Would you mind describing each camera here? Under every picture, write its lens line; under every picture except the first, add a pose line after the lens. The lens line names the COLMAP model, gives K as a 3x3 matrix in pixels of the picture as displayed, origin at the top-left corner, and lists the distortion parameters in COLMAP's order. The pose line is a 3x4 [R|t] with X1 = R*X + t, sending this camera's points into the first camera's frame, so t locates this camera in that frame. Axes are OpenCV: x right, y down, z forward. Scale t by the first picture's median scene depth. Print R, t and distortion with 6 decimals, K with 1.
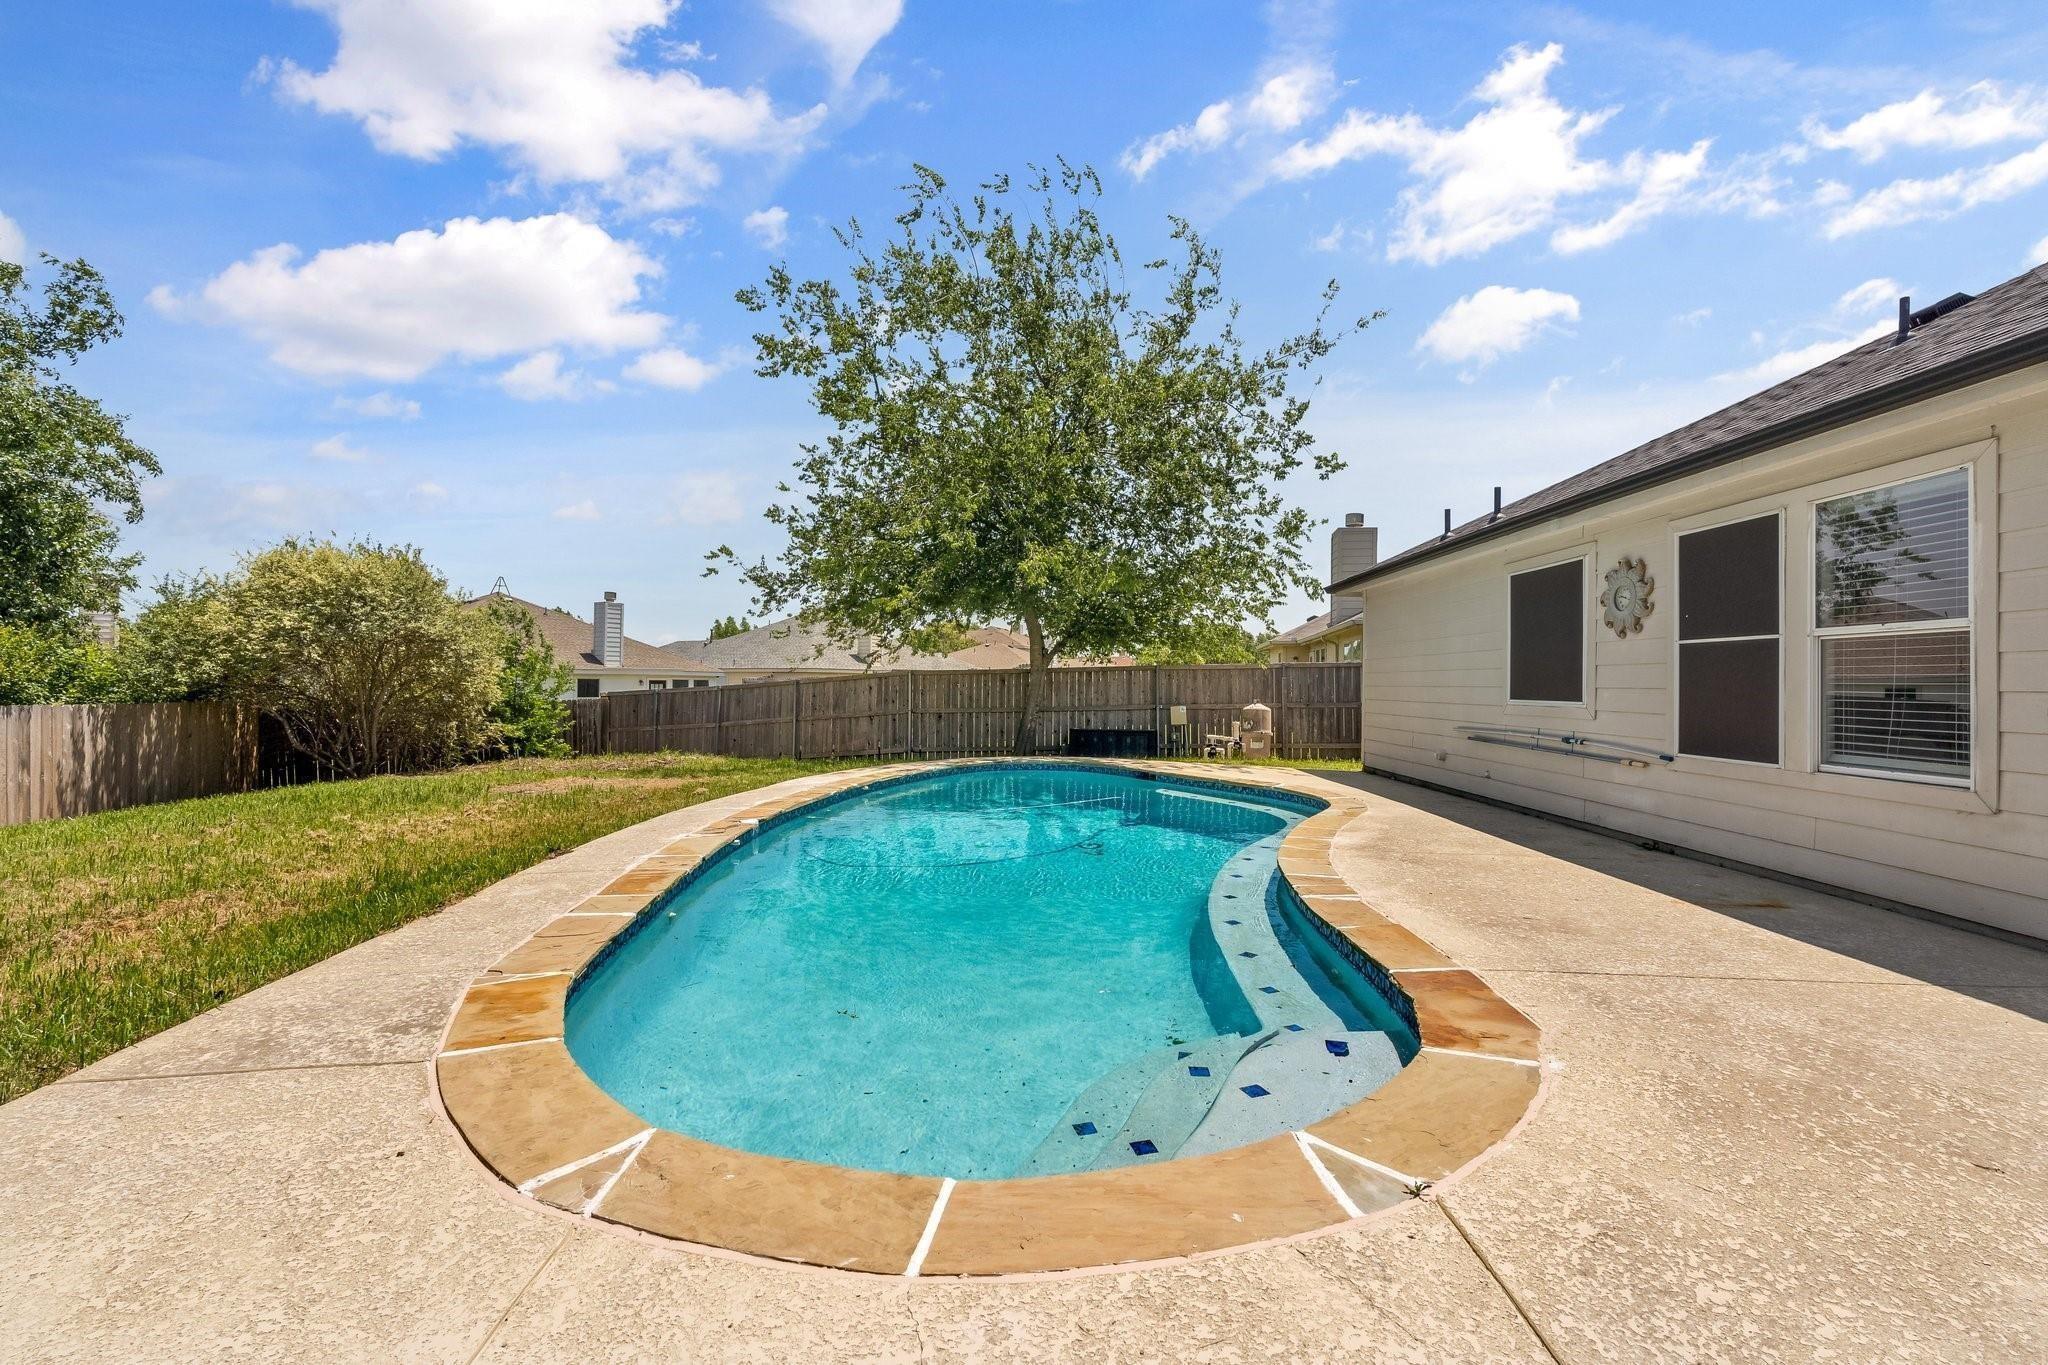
lens RADIAL K [[896.8, 0, 1026.3], [0, 896.8, 680.4], [0, 0, 1]] dist [-0.004759, 0.000581]
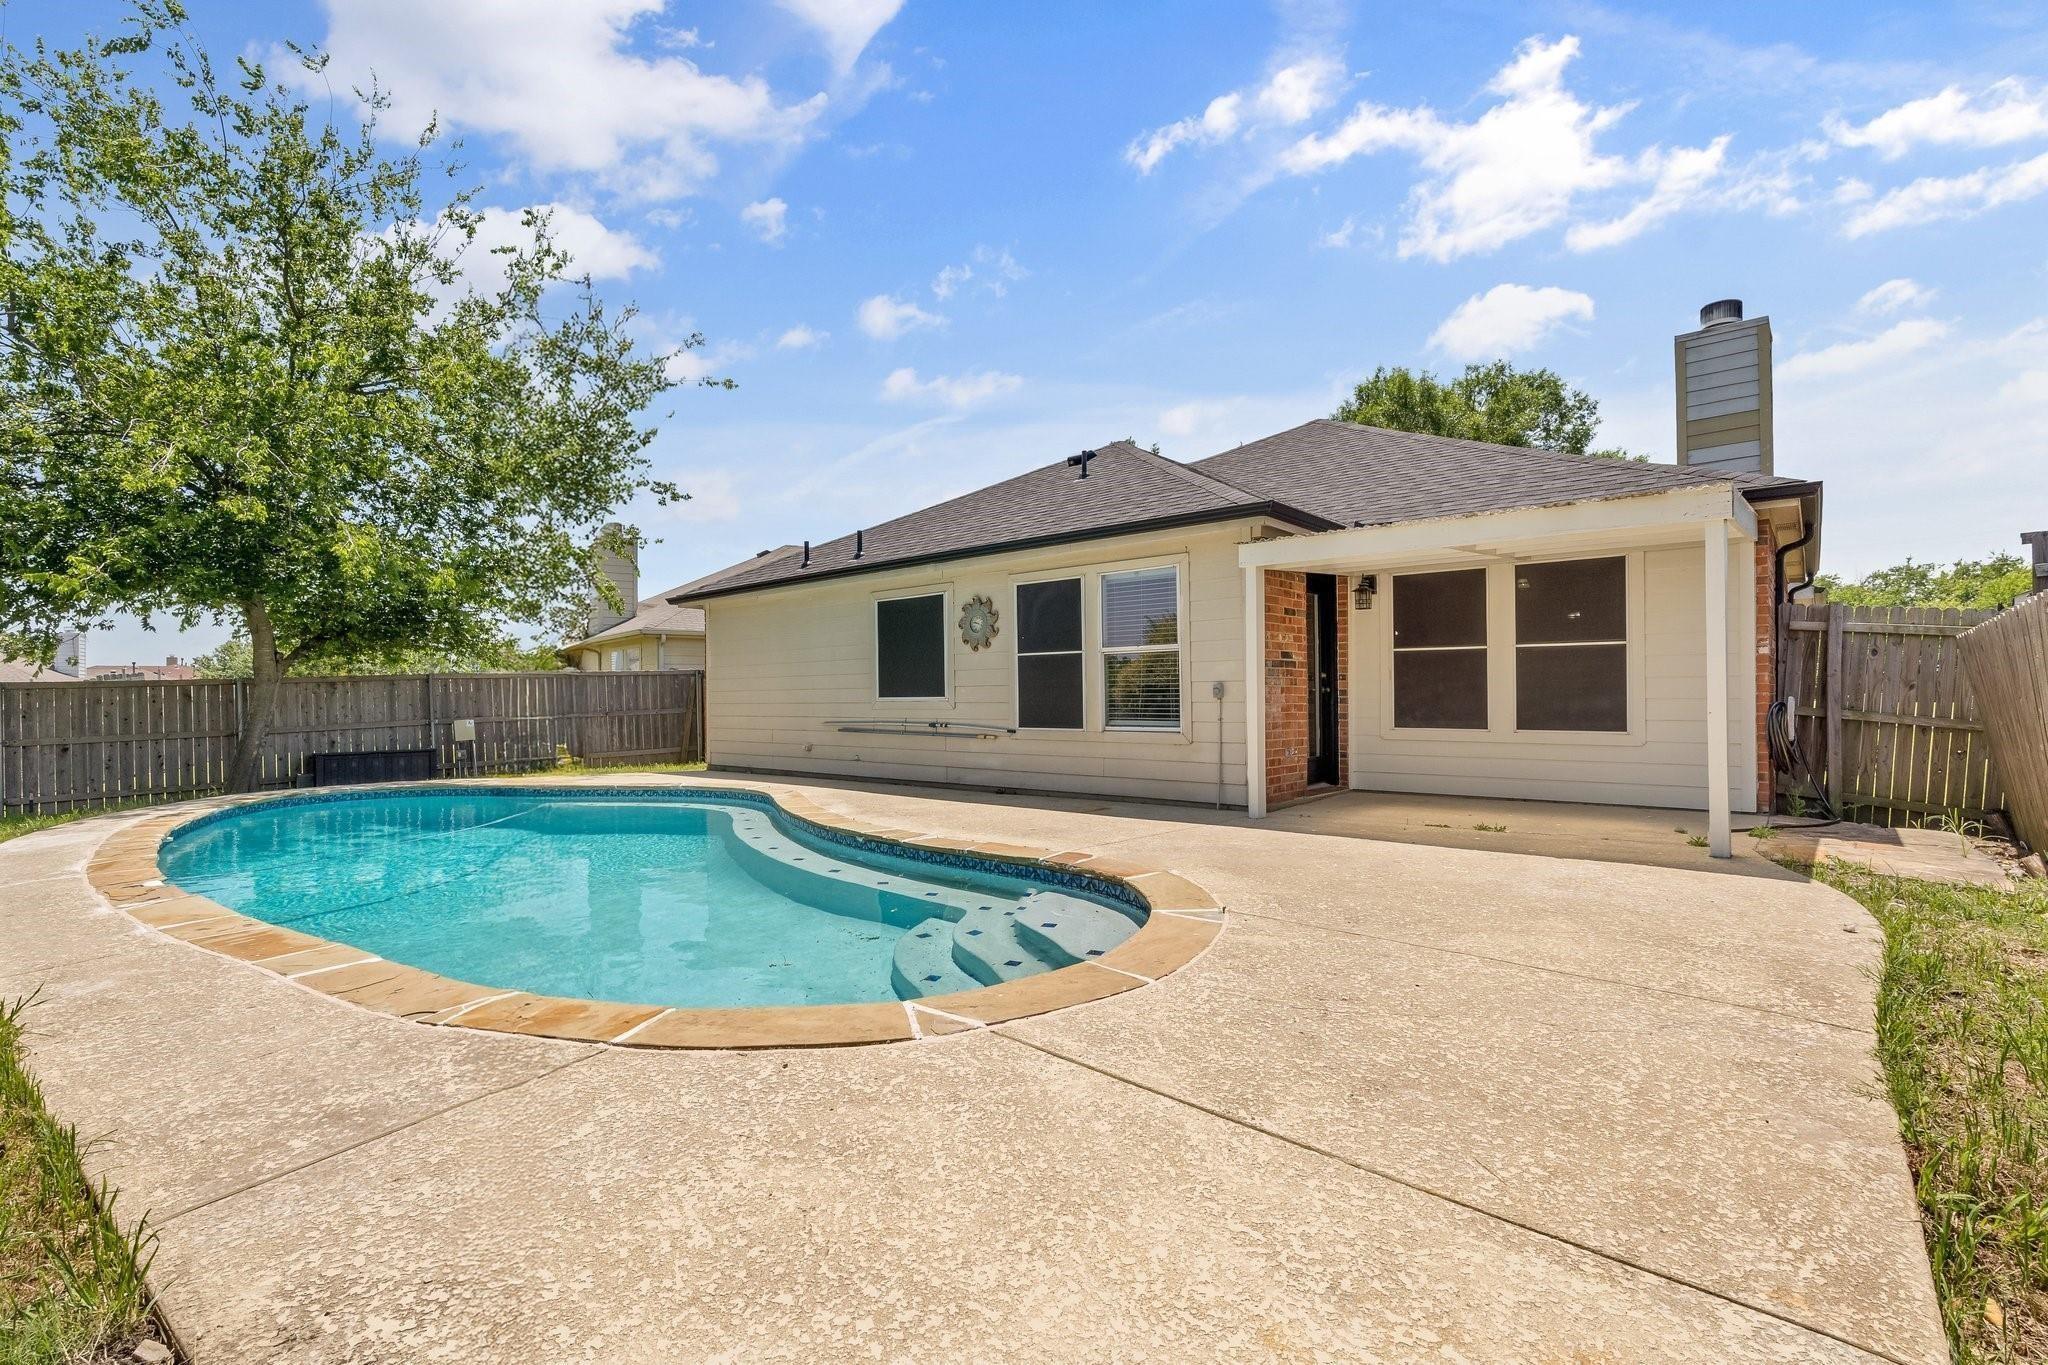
lens RADIAL K [[896.8, 0, 1033.9], [0, 896.8, 683.0], [0, 0, 1]] dist [-0.004759, 0.000581]
pose [[0.642851, -0.009036, 0.765938, -0.428576], [0.016298, 0.999865, -0.001883, 0.009137], [-0.765818, 0.013694, 0.642911, -0.007021]]
